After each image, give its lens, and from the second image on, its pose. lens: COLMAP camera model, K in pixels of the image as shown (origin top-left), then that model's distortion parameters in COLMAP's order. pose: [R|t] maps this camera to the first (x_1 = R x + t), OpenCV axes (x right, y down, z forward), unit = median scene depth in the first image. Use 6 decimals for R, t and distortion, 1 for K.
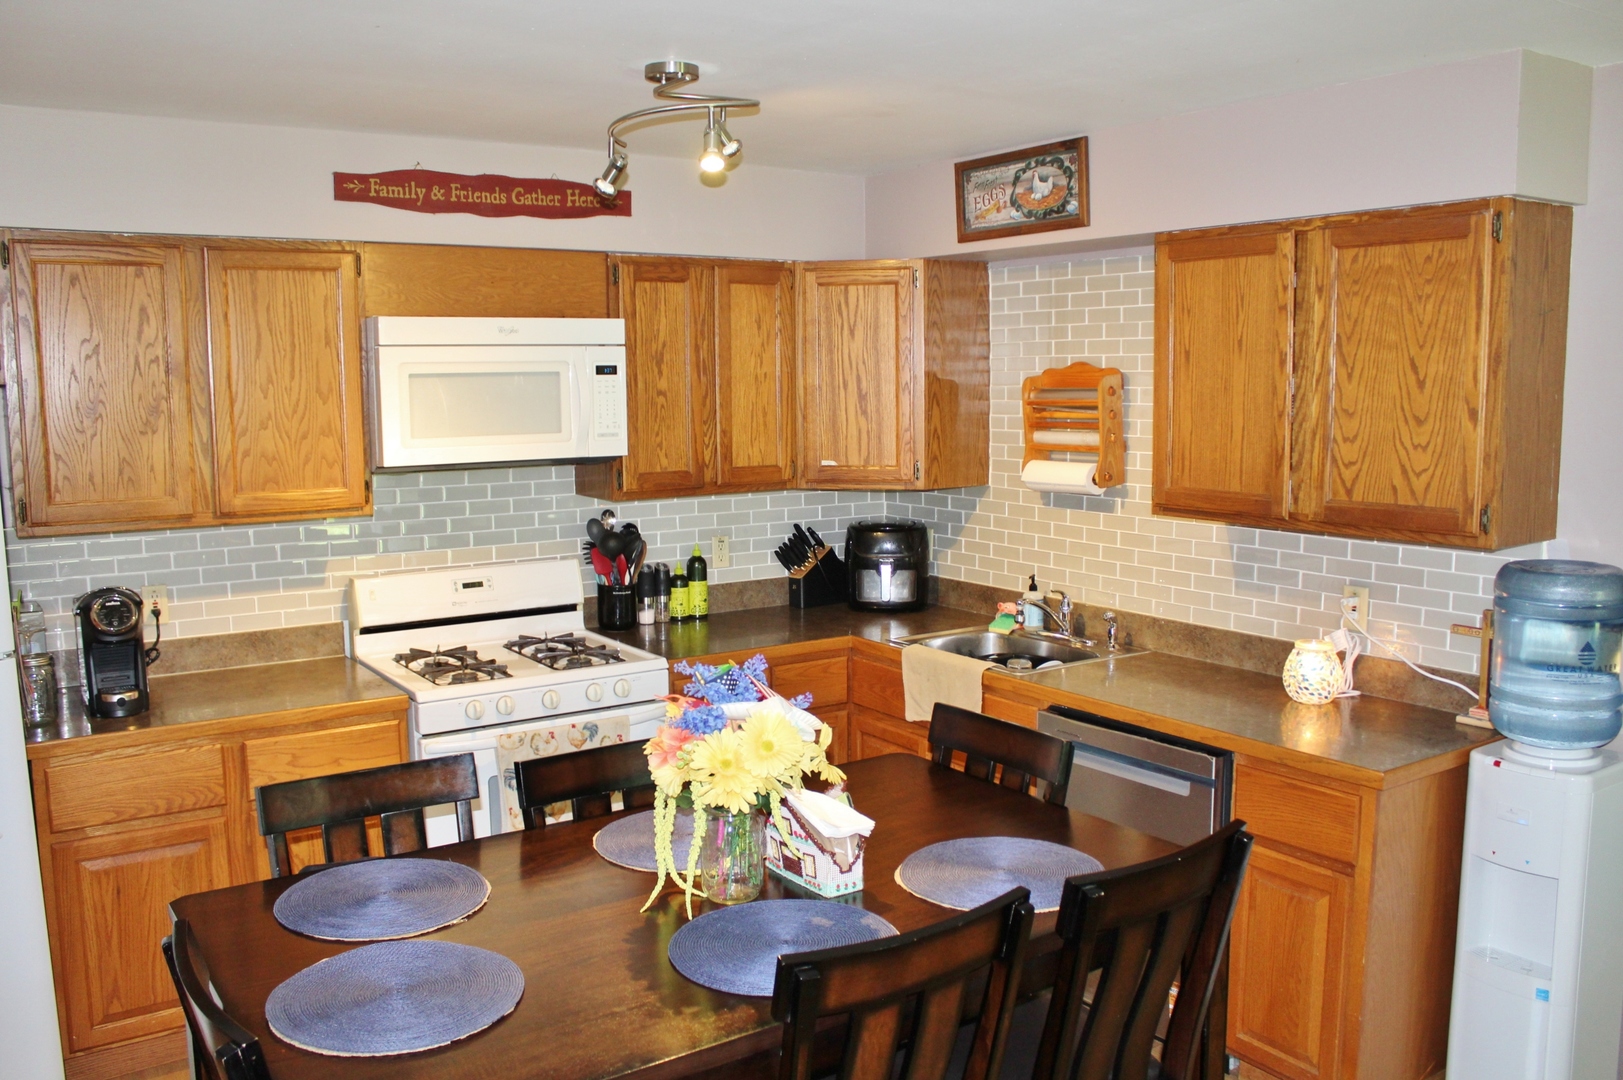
lens RADIAL K [[1371.2, 0, 803.1], [0, 1371.2, 543.5], [0, 0, 1]] dist [-0.163101, 0.149377]
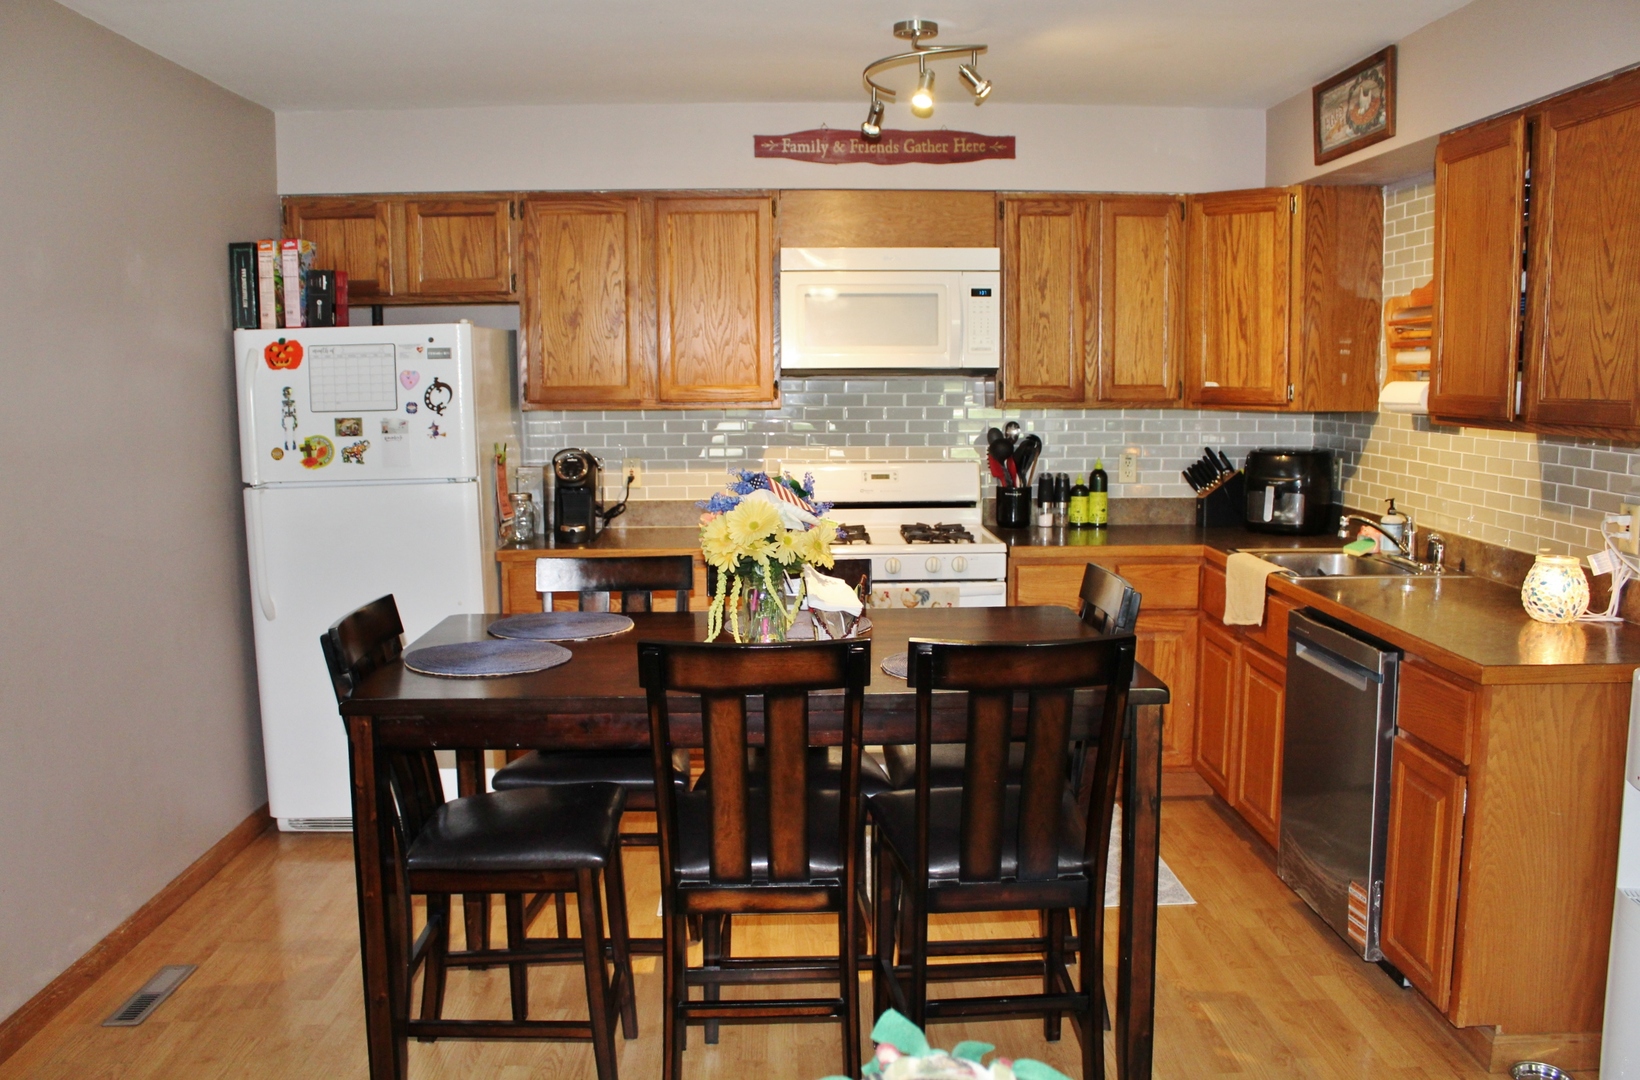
lens RADIAL K [[1393.8, 0, 808.8], [0, 1393.8, 542.6], [0, 0, 1]] dist [-0.163444, 0.144612]
pose [[0.839488, 0.070465, -0.538789, 0.379481], [-0.066868, 0.997416, 0.026259, 0.062749], [0.539248, 0.013984, 0.842031, -0.059963]]
